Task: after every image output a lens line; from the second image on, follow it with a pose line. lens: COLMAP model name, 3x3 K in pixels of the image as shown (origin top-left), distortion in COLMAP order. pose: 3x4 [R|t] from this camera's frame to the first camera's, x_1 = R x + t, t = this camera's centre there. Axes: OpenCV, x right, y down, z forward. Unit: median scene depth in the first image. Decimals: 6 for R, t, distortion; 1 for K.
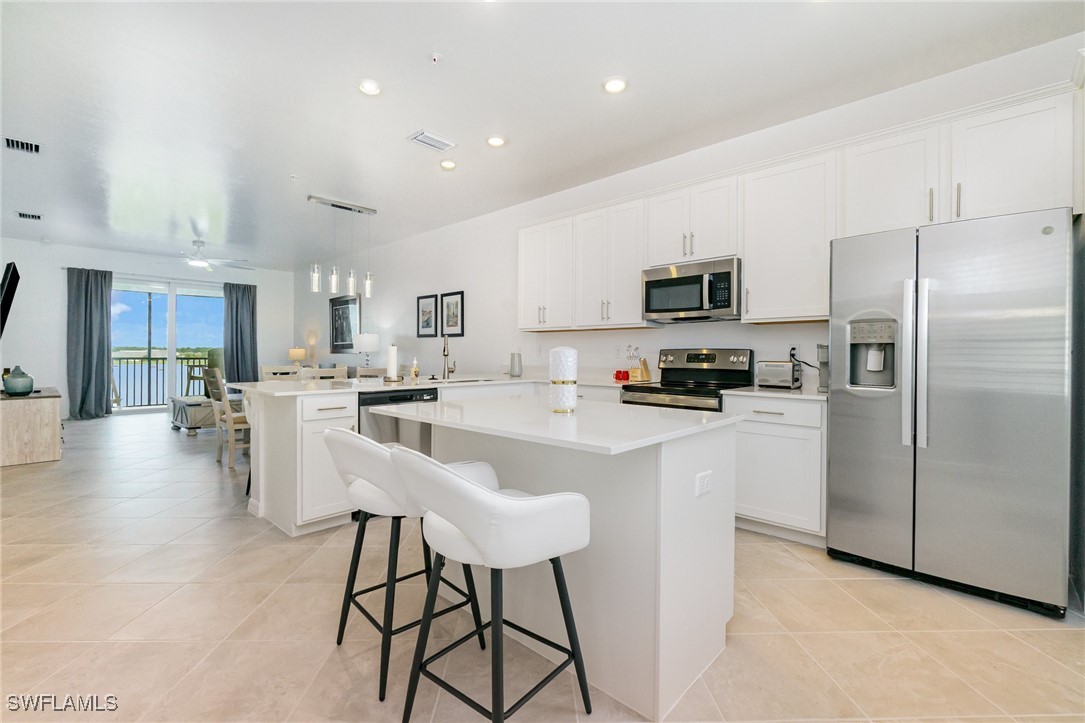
lens RADIAL K [[475.0, 0, 544.3], [0, 475.0, 354.9], [0, 0, 1]] dist [-0.000303, 0.000033]
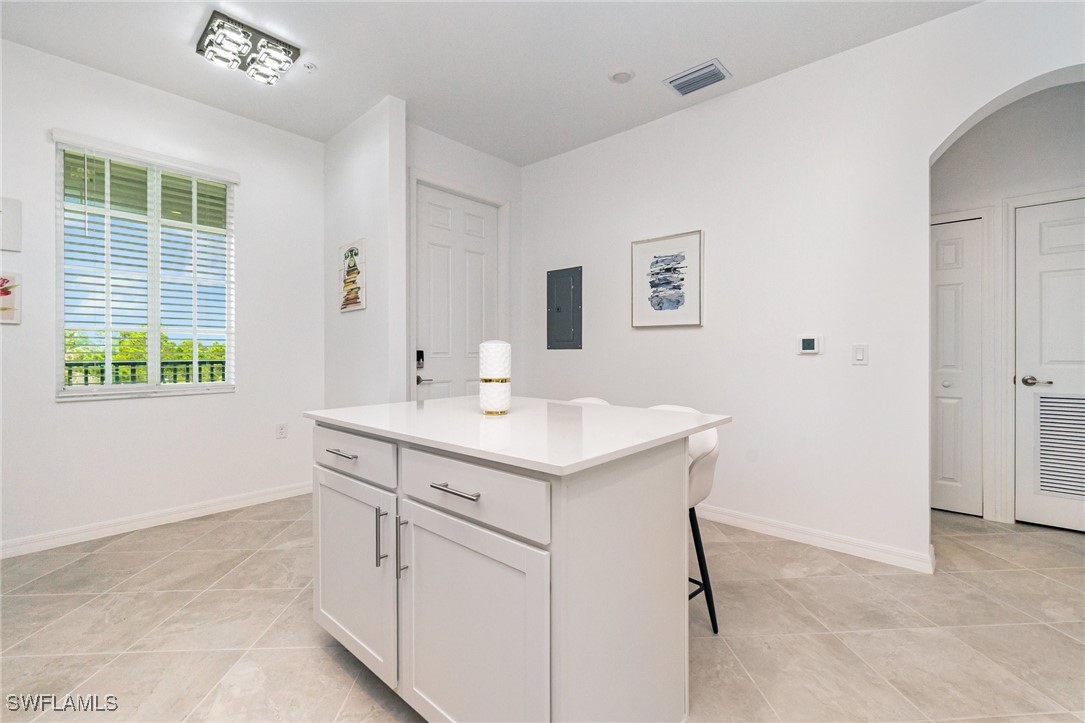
lens RADIAL K [[470.5, 0, 547.5], [0, 470.5, 351.5], [0, 0, 1]] dist [0.000357, 0.000157]
pose [[-0.999704, -0.007331, -0.023192, -0.013222], [-0.007414, 0.999966, 0.003496, -0.000553], [0.023165, 0.003667, -0.999725, 0.615524]]
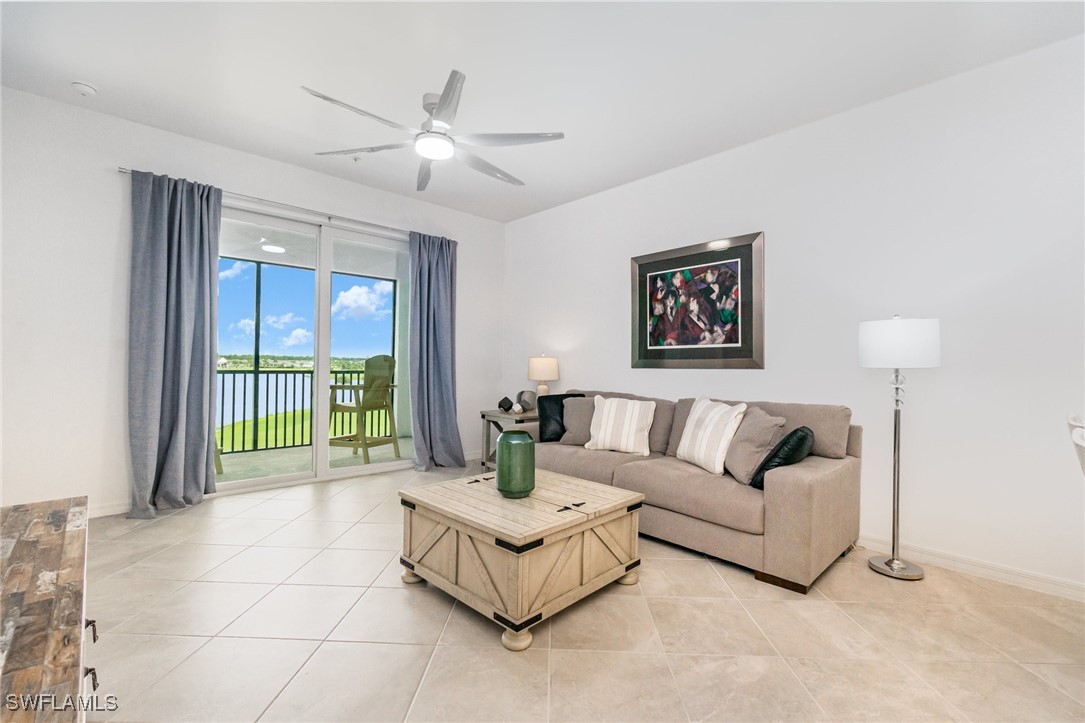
lens RADIAL K [[466.8, 0, 545.5], [0, 466.8, 359.8], [0, 0, 1]] dist [-0.002431, -0.000247]
pose [[0.998489, 0.006436, -0.054578, -0.743472], [-0.006971, 0.999929, -0.009623, -0.008144], [0.054512, 0.009988, 0.998463, 0.737272]]
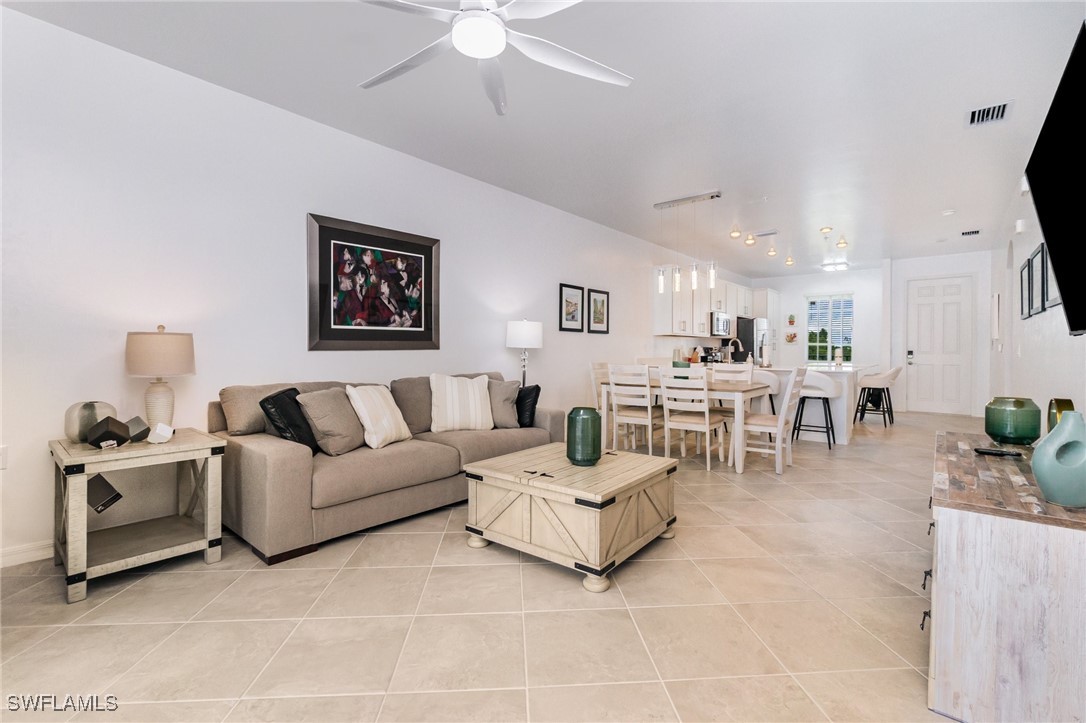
lens RADIAL K [[469.7, 0, 547.1], [0, 469.7, 358.9], [0, 0, 1]] dist [0.000347, 0.000145]
pose [[-0.045395, -0.025410, 0.998646, -1.235656], [-0.001836, 0.999677, 0.025353, -0.008285], [-0.998967, -0.000683, -0.045427, 1.182284]]
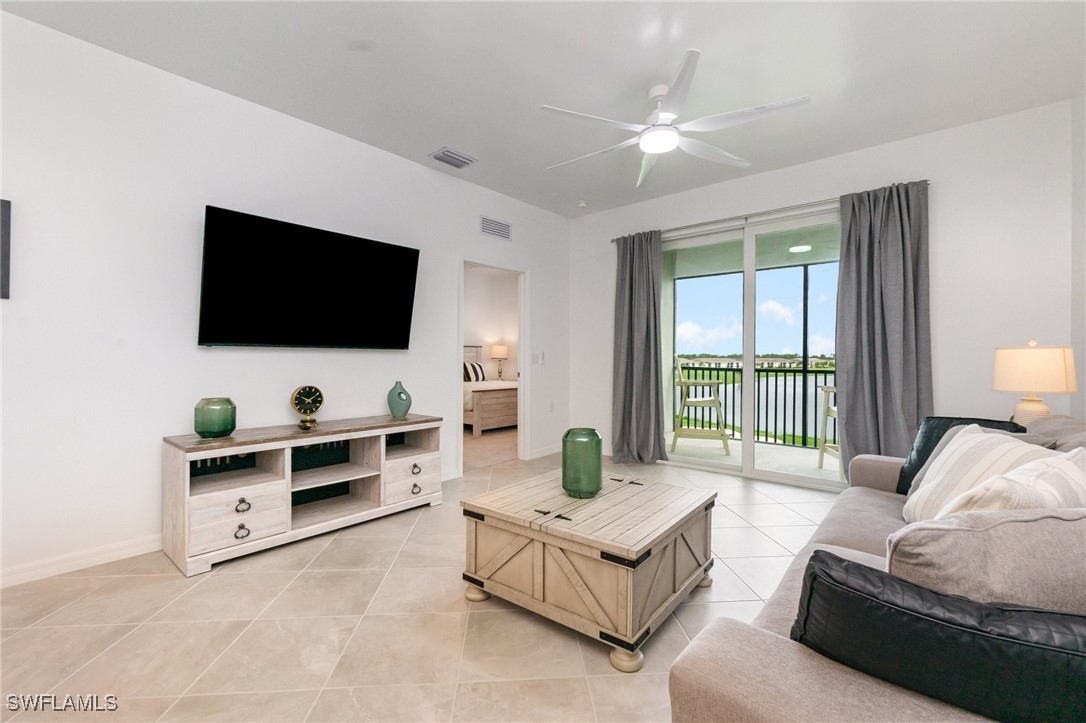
lens RADIAL K [[467.3, 0, 546.0], [0, 467.3, 359.8], [0, 0, 1]] dist [-0.002431, -0.000247]
pose [[0.048948, -0.002813, -0.998797, -0.411054], [-0.007192, 0.999969, -0.003168, -0.005853], [0.998775, 0.007339, 0.048926, 1.081561]]
